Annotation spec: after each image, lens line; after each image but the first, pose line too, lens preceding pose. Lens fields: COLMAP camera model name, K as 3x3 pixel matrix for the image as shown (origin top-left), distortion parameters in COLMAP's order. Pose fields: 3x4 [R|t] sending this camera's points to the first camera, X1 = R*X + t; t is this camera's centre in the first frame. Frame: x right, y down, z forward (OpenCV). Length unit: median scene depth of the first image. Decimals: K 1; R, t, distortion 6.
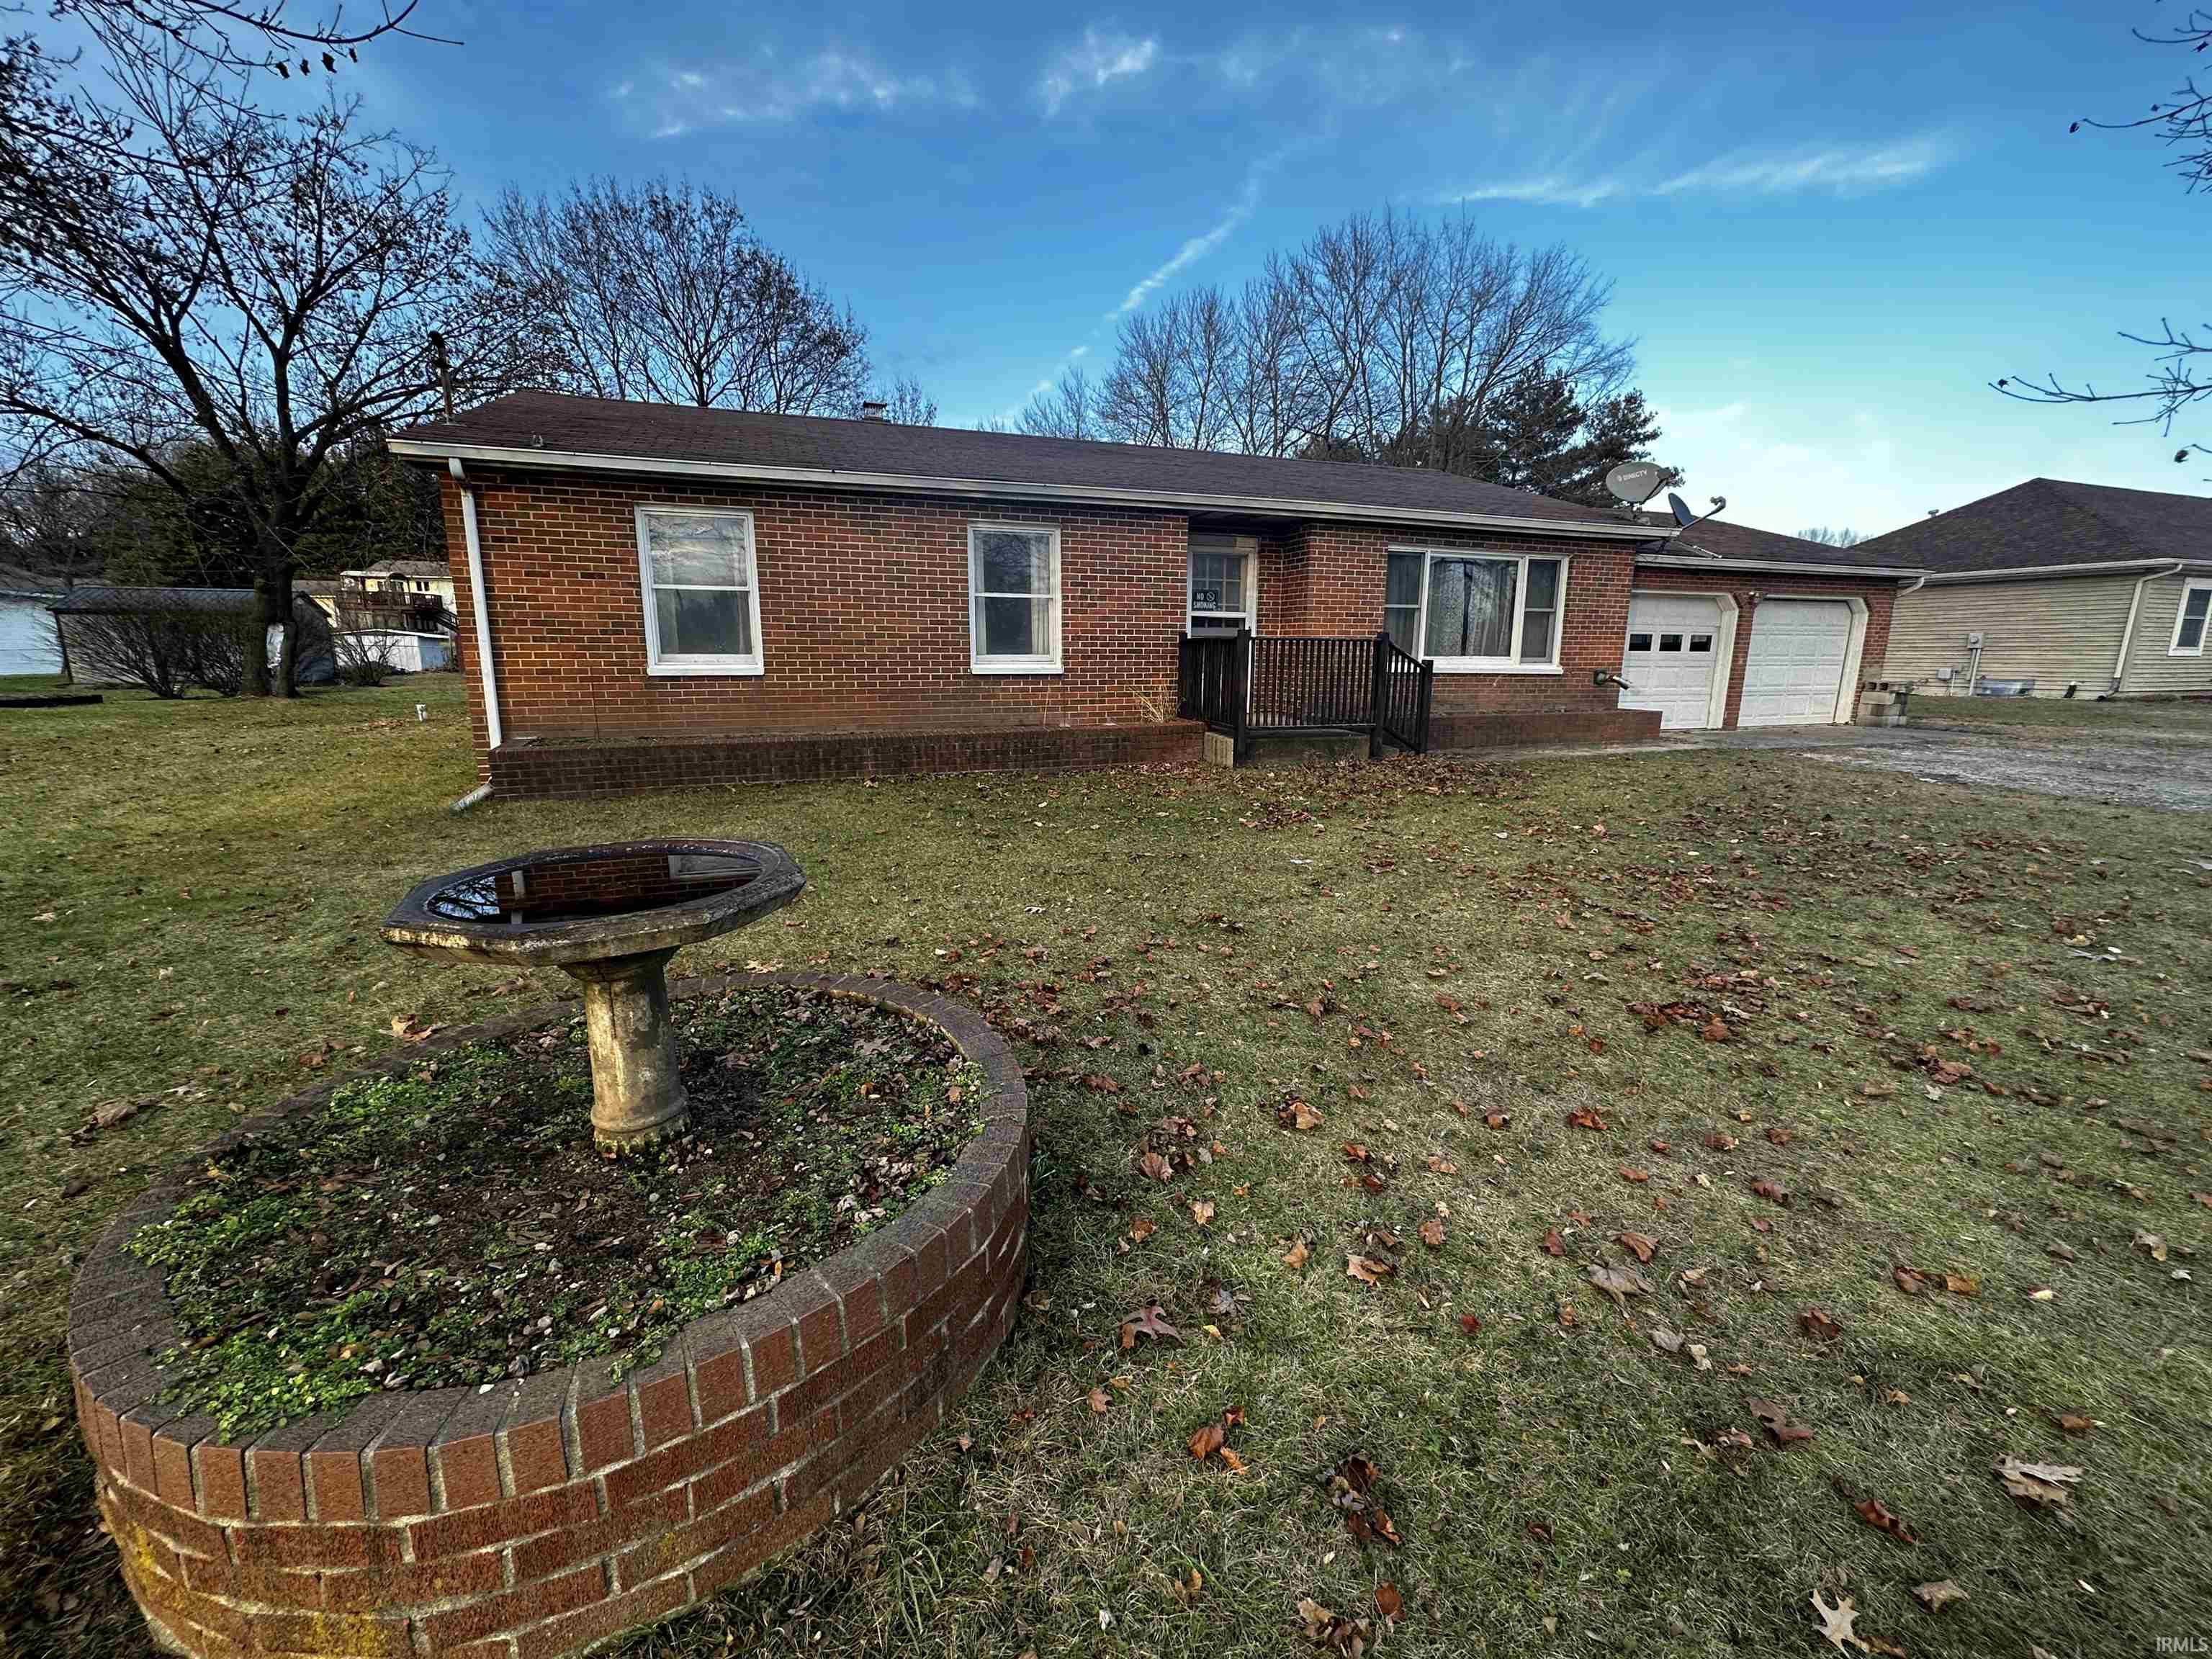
lens RADIAL K [[949.4, 0, 1123.4], [0, 949.4, 854.6], [0, 0, 1]] dist [0.001029, -0.000005]
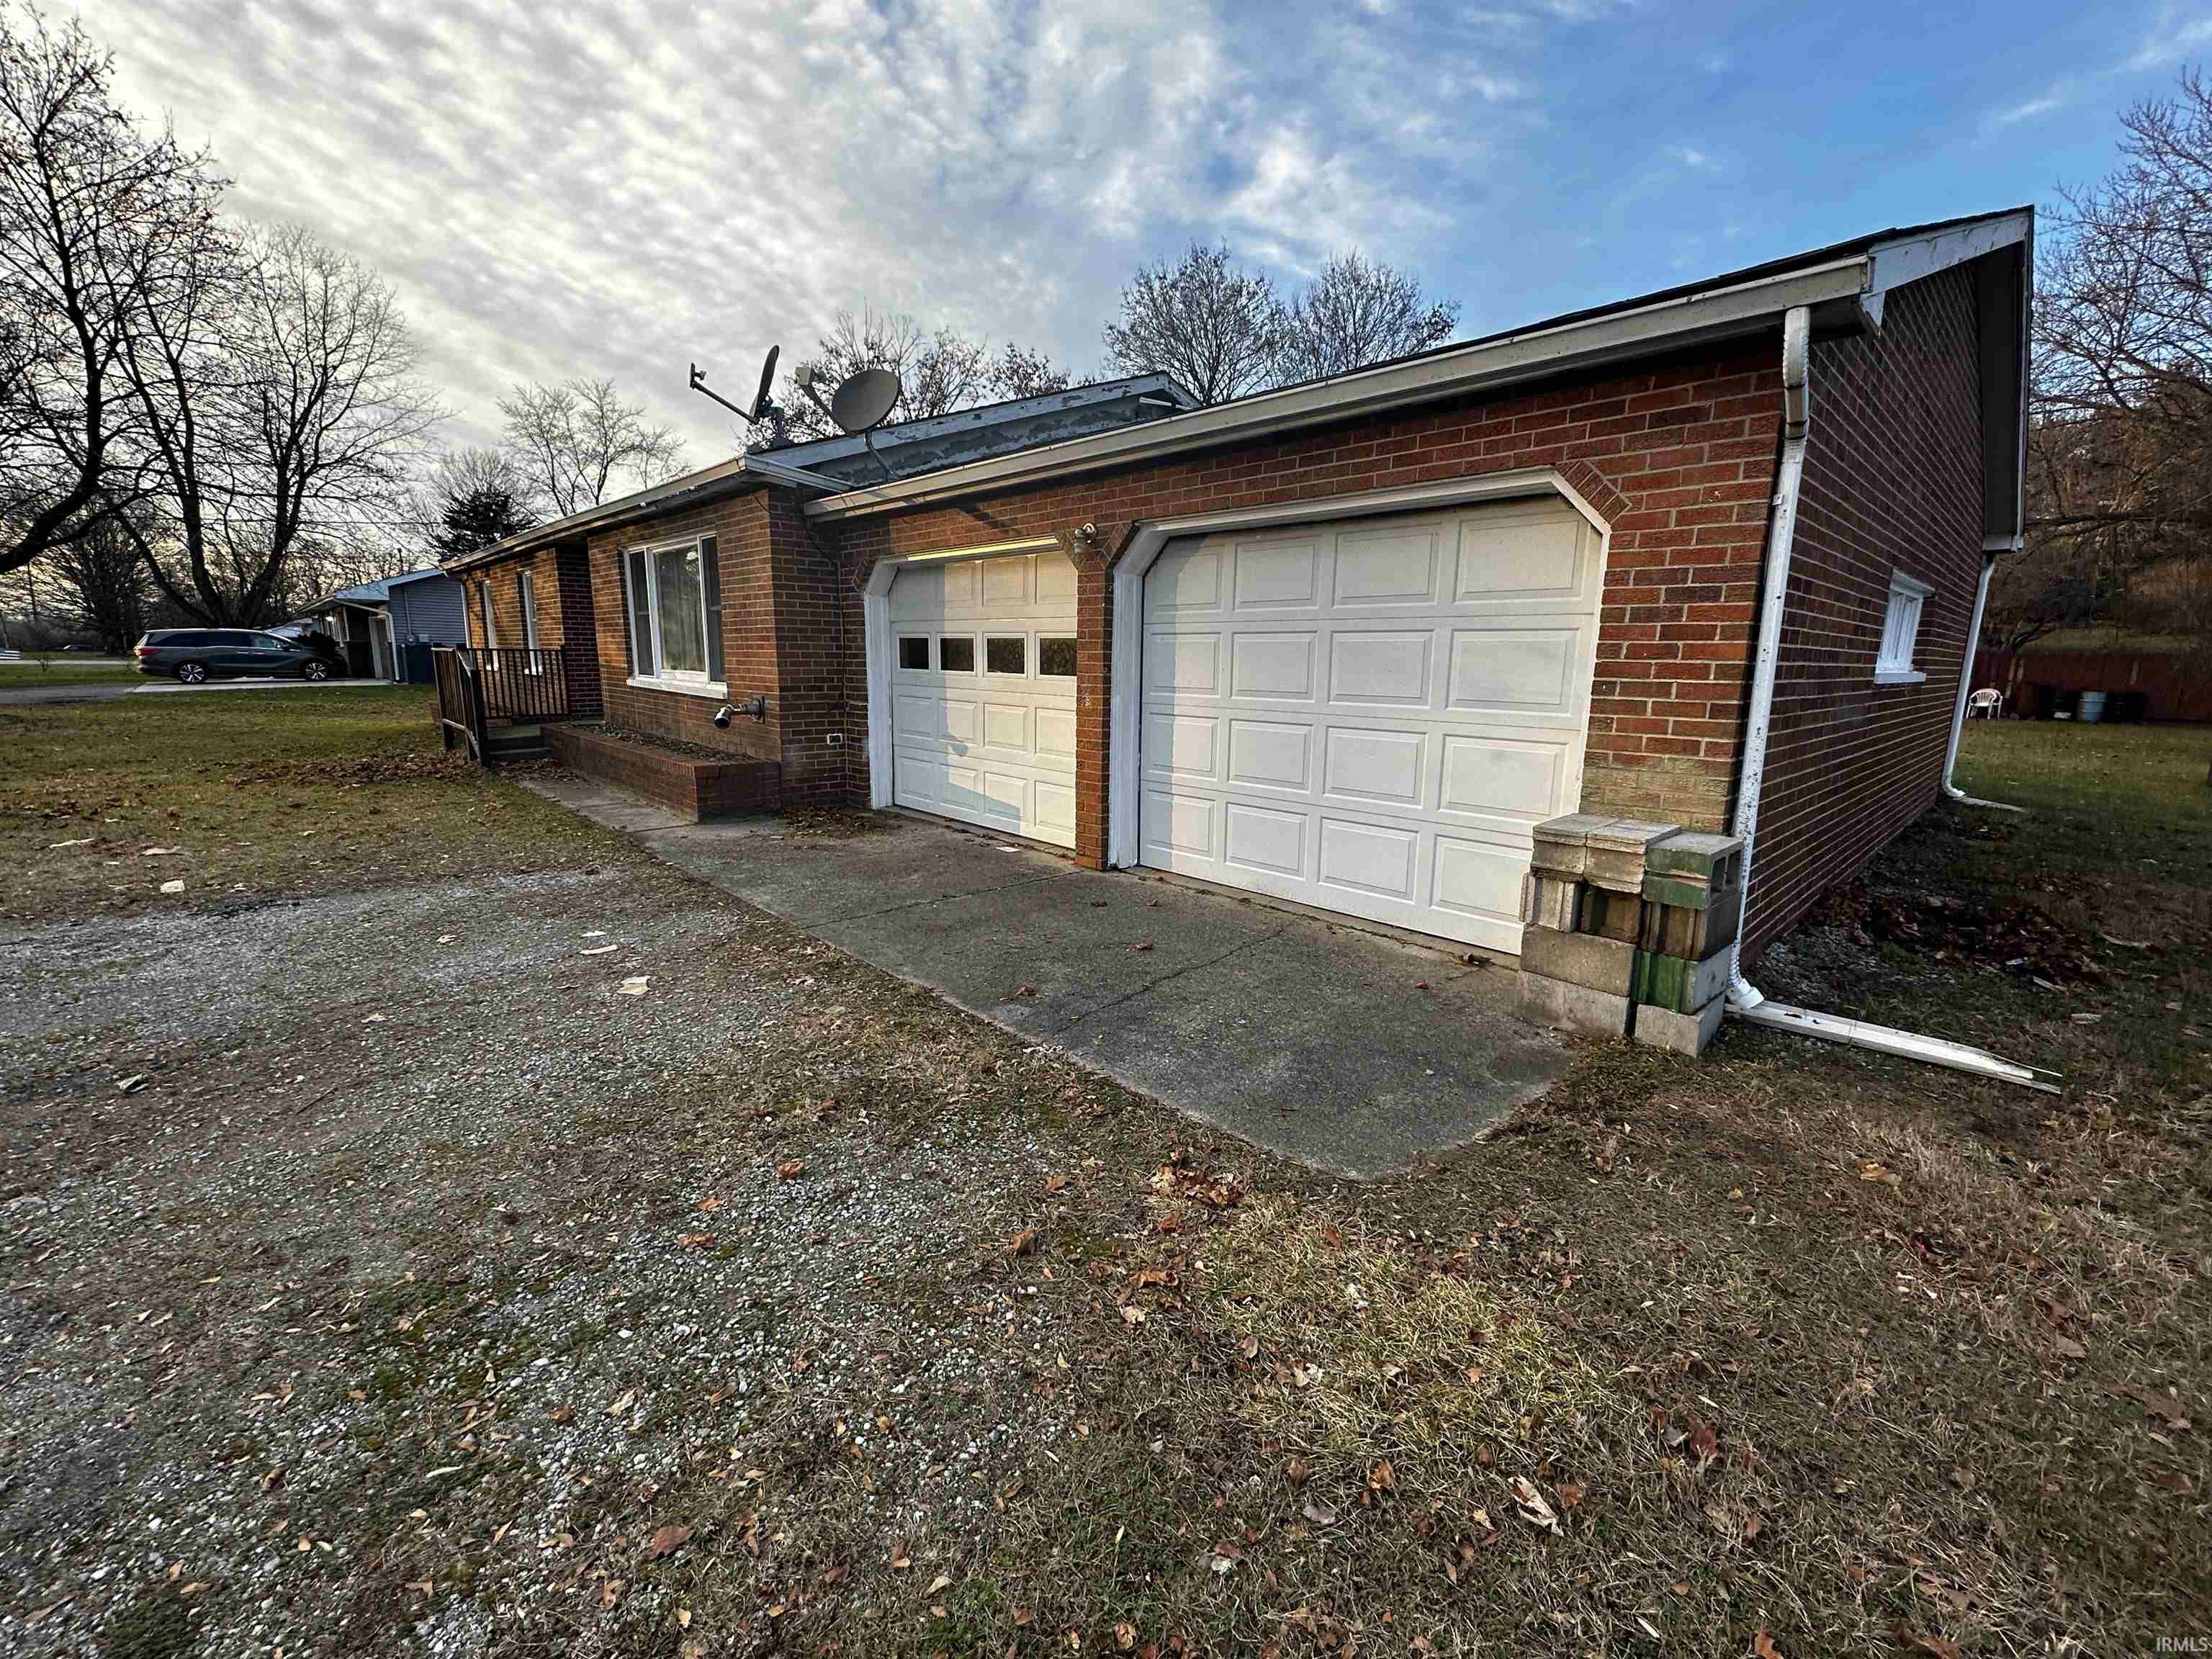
lens RADIAL K [[880.0, 0, 1118.2], [0, 880.0, 859.4], [0, 0, 1]] dist [0.000162, -0.000040]
pose [[0.390859, 0.215594, -0.894845, 1.006773], [-0.189612, 0.970190, 0.150926, -0.197270], [0.900709, 0.110683, 0.420087, 0.862632]]
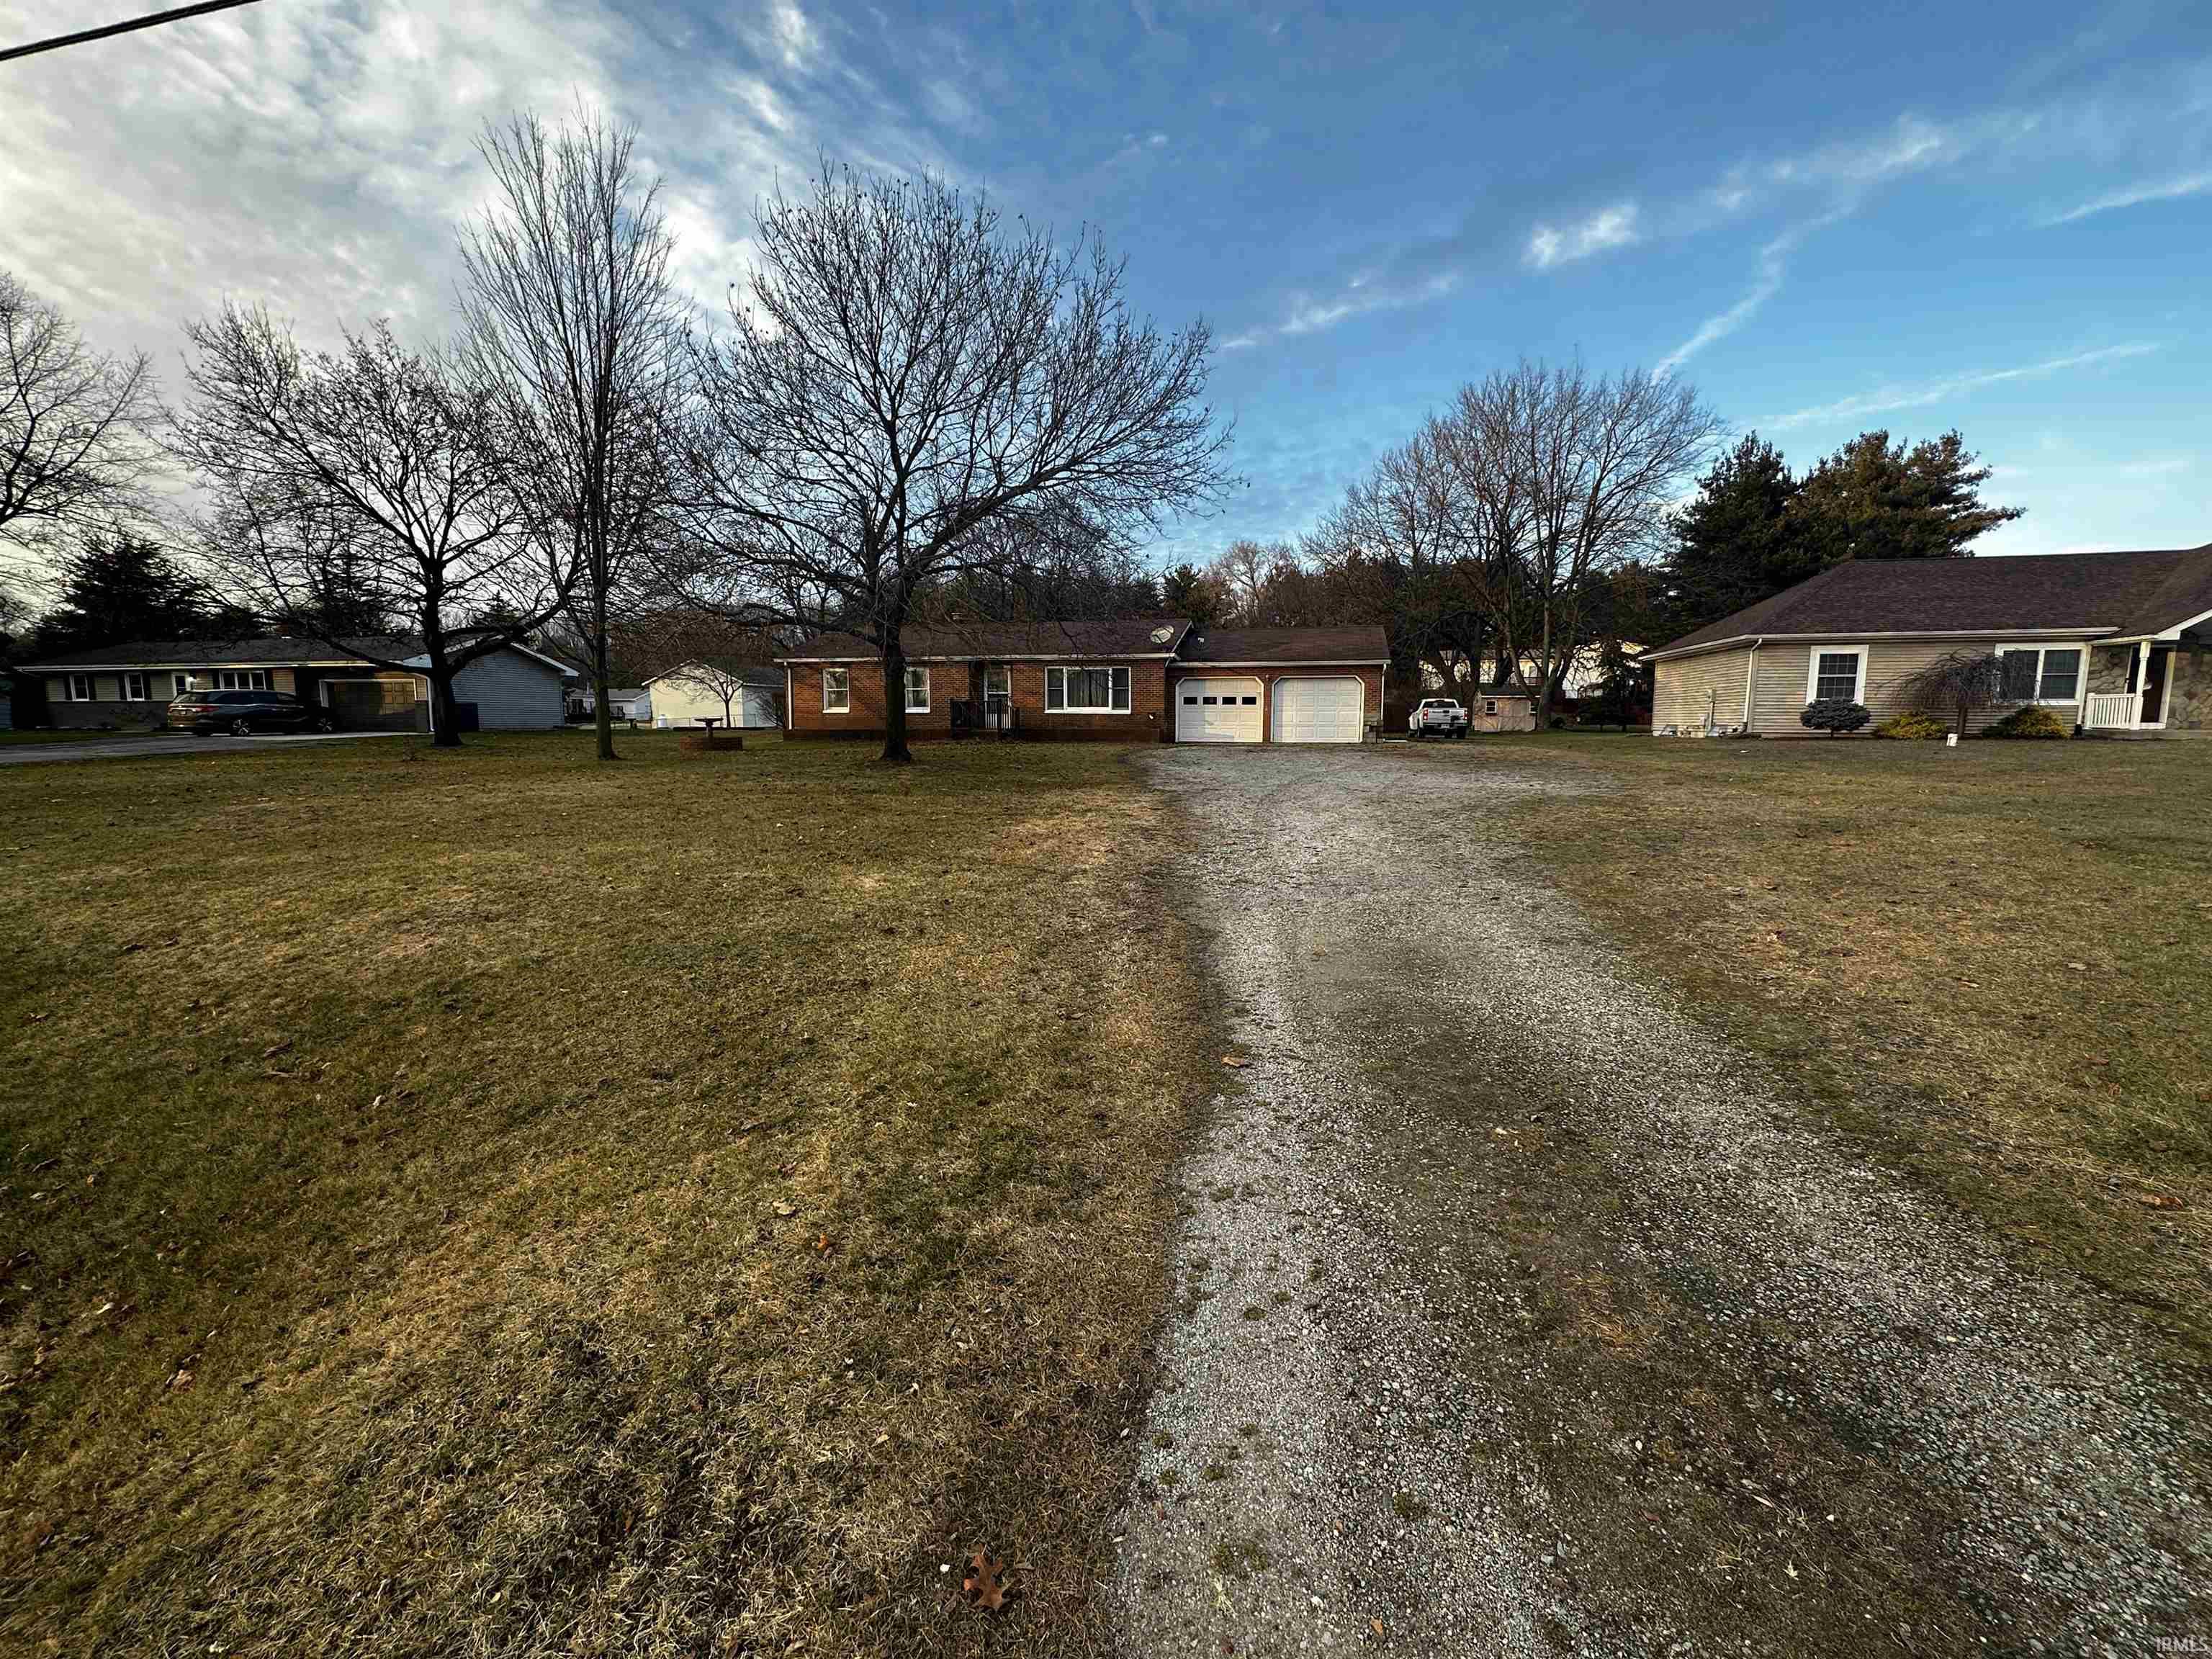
lens RADIAL K [[885.9, 0, 1106.0], [0, 885.9, 829.5], [0, 0, 1]] dist [0.001633, -0.000028]
pose [[0.824364, 0.070289, -0.561680, 1.459237], [-0.111089, 0.993054, -0.038770, 0.168069], [0.555053, 0.094357, 0.826446, -0.748724]]
